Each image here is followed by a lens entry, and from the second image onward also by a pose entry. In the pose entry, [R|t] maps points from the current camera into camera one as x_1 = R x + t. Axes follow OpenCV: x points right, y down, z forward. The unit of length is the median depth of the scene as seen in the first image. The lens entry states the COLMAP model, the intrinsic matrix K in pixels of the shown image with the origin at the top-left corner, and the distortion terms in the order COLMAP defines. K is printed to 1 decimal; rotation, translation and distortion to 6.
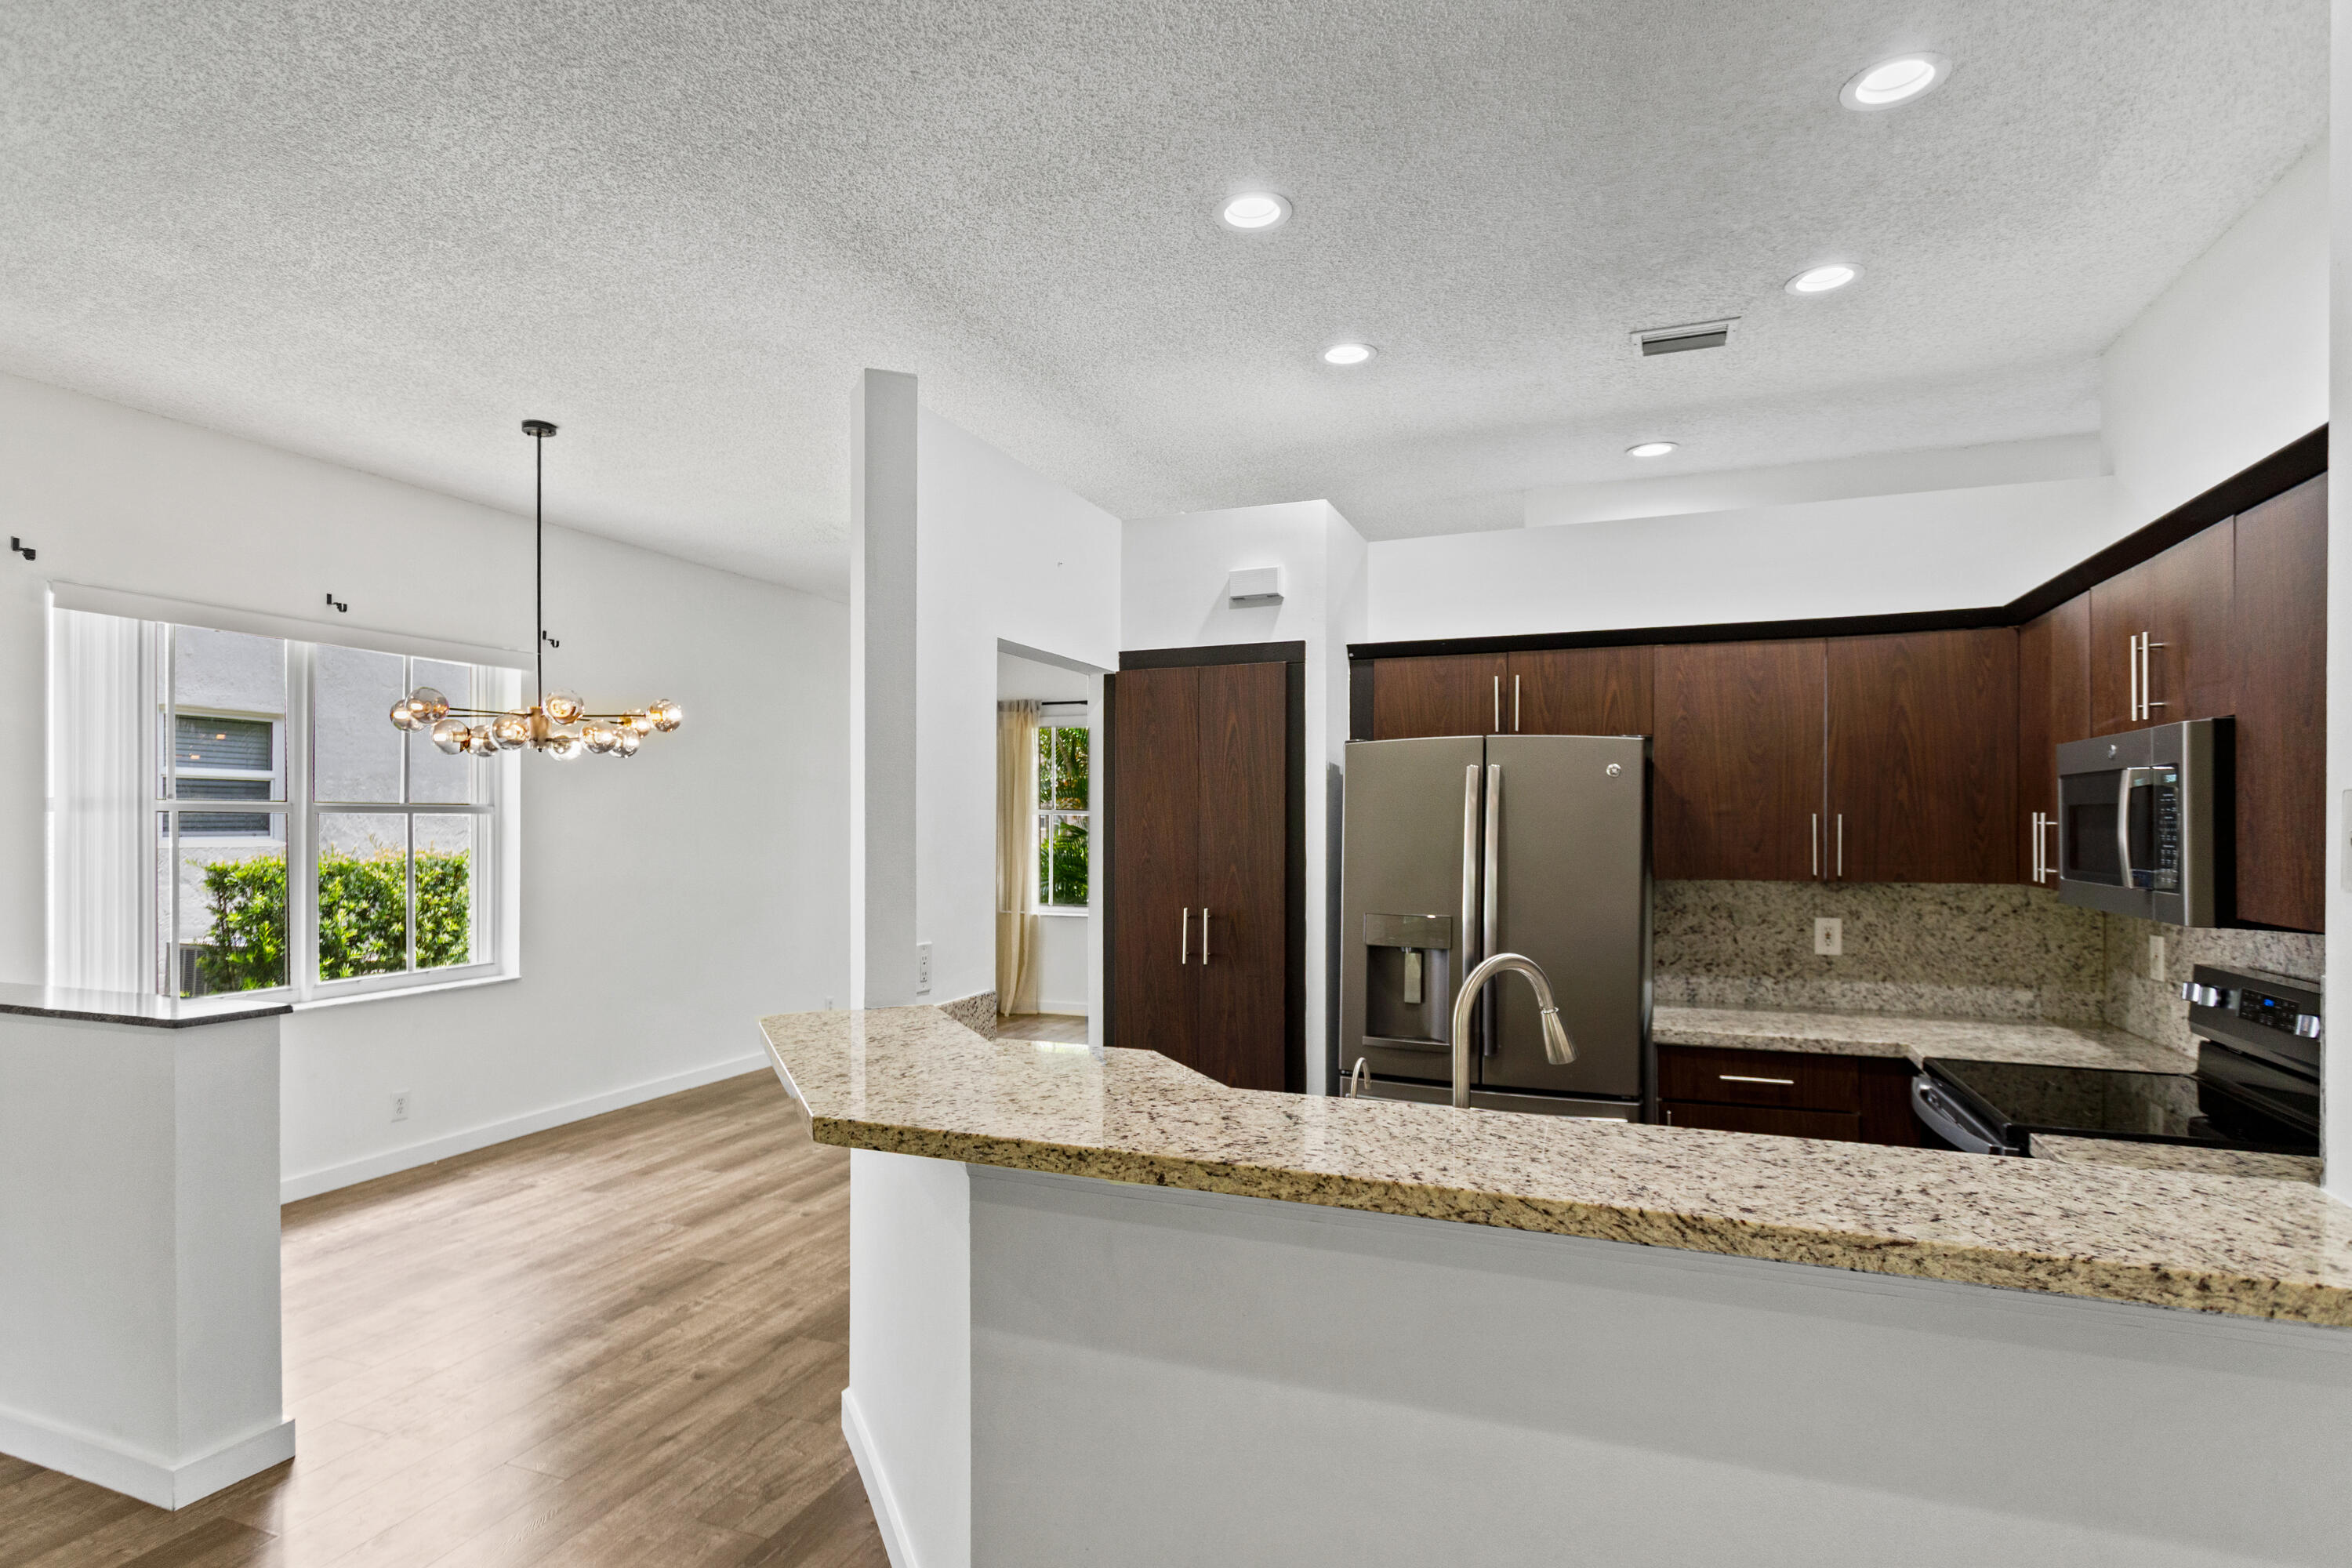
lens RADIAL K [[1160.4, 0, 1141.5], [0, 1160.4, 831.5], [0, 0, 1]] dist [0.003645, 0.000853]
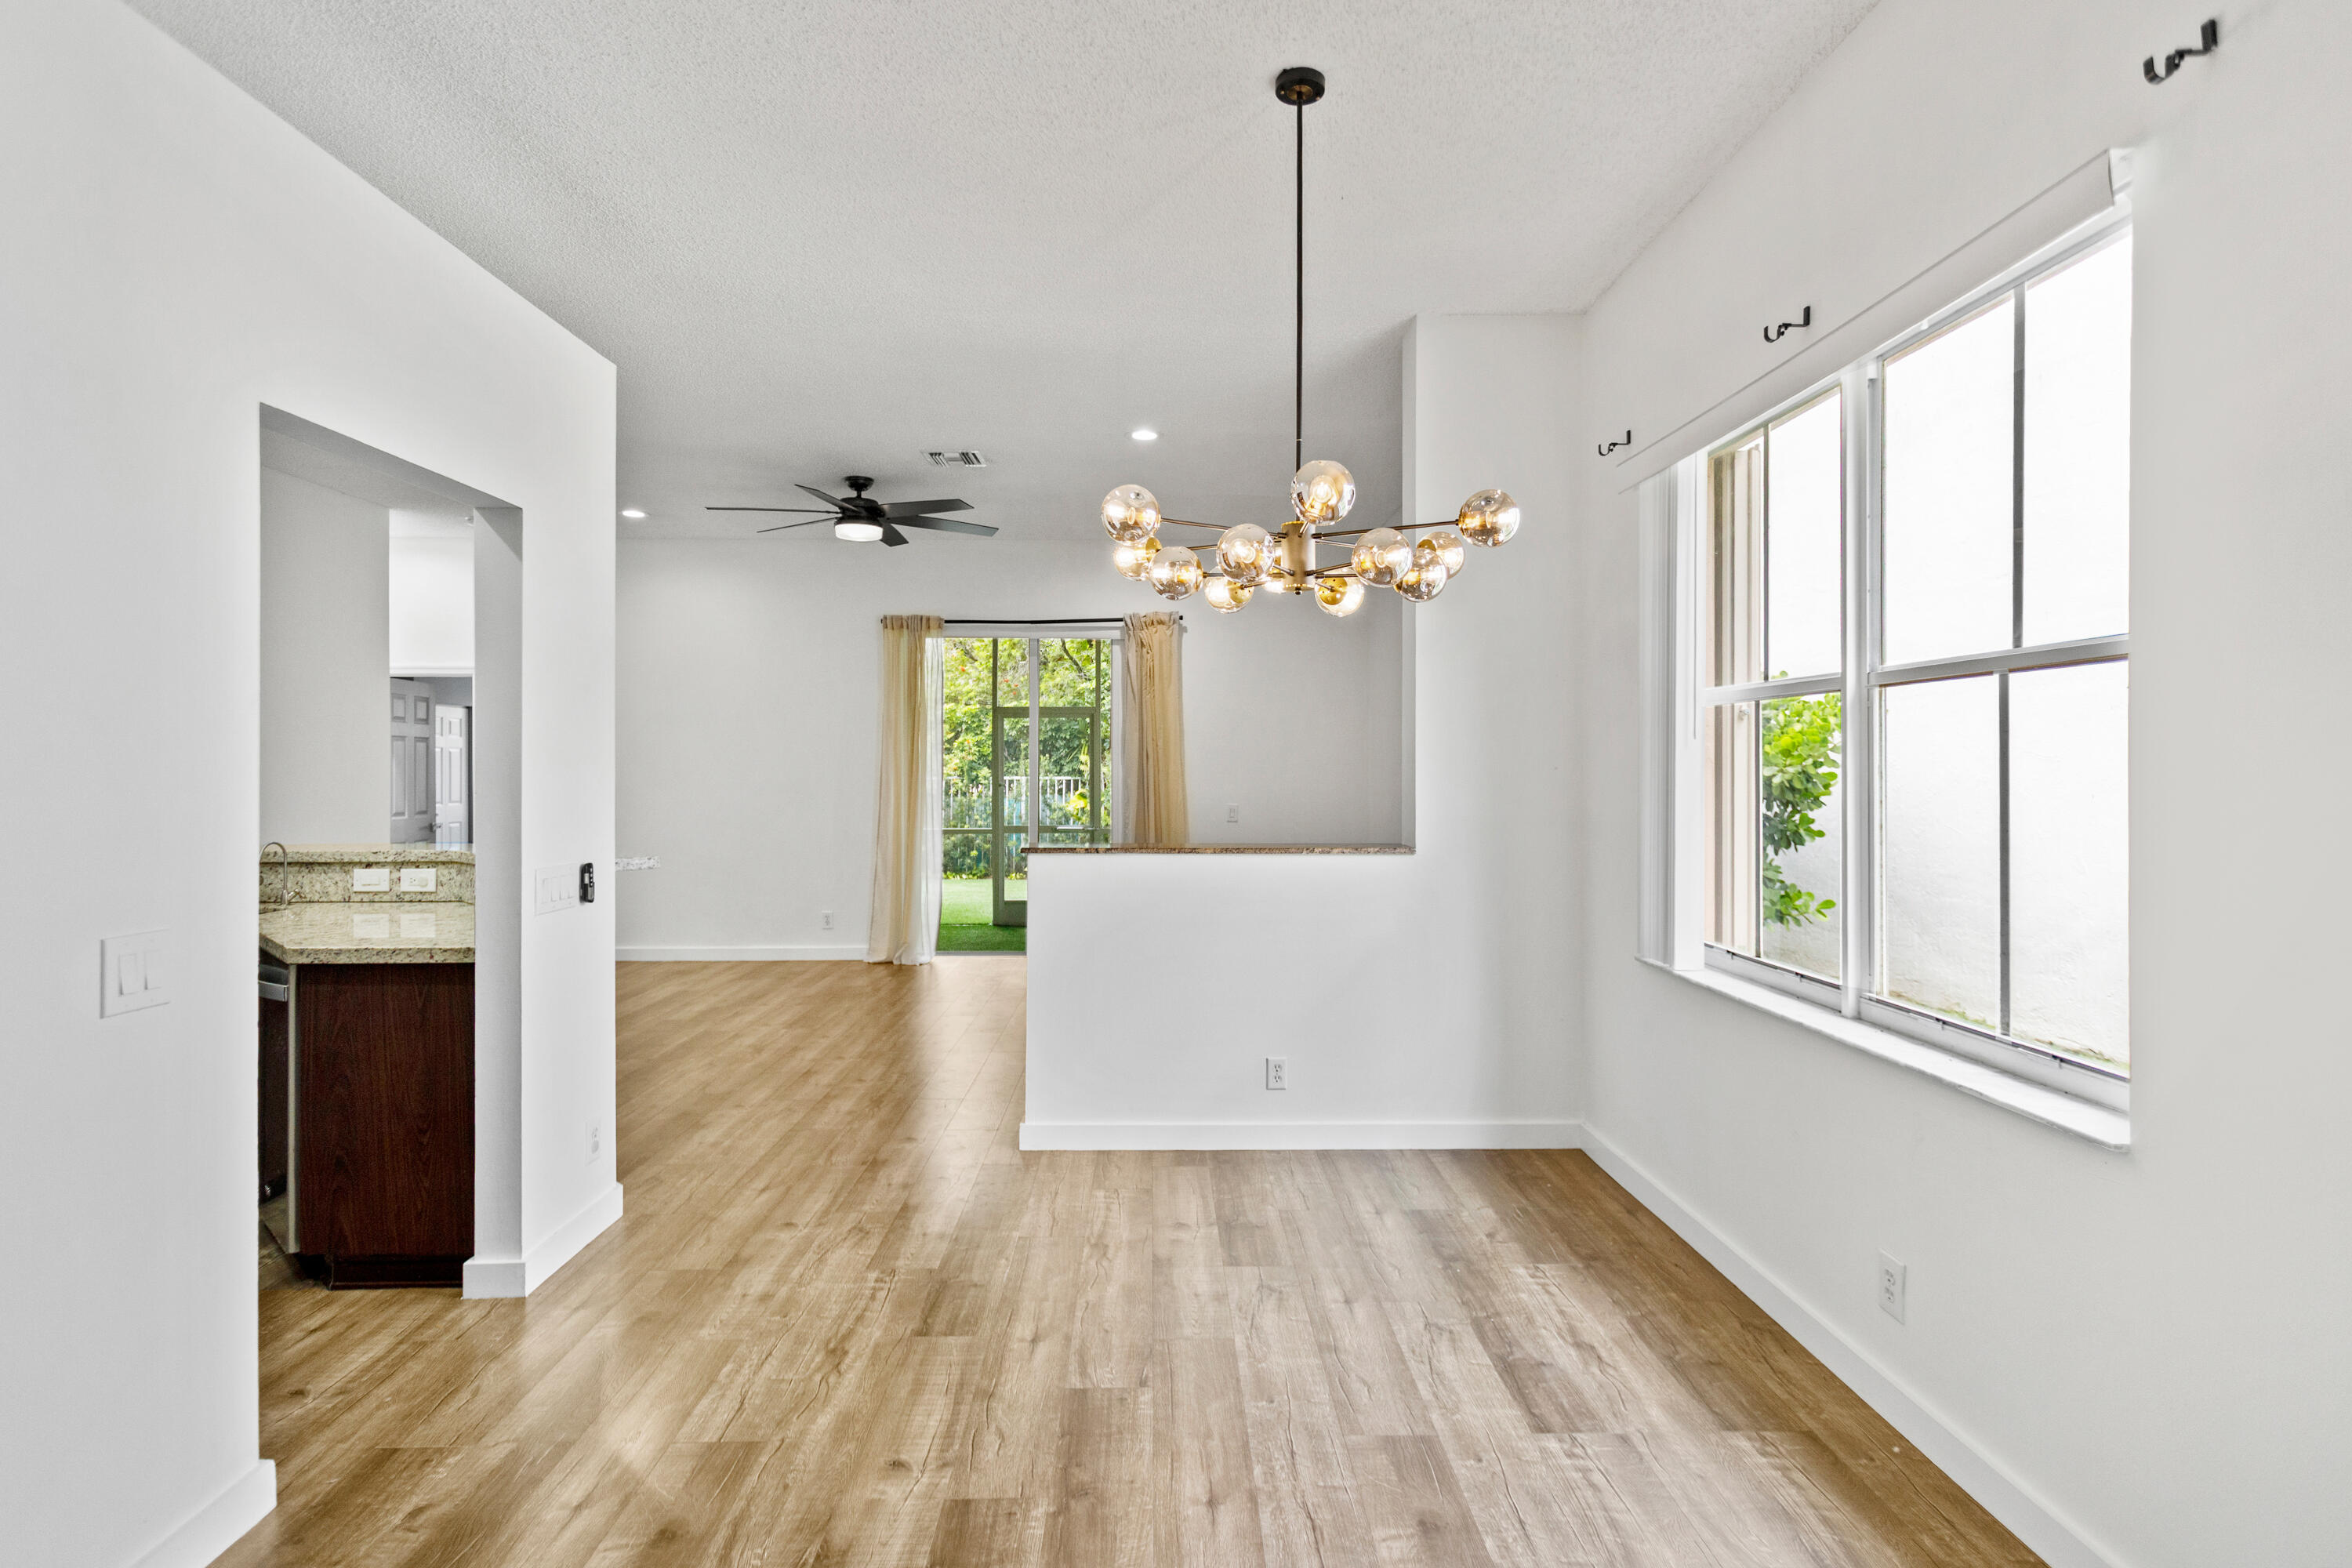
lens RADIAL K [[1160.4, 0, 1171.1], [0, 1160.4, 771.7], [0, 0, 1]] dist [0.003645, 0.000853]
pose [[-0.919624, 0.003878, -0.392781, -0.242329], [-0.000573, 0.999937, 0.011214, 0.025360], [0.392800, 0.010538, -0.919564, 1.829524]]
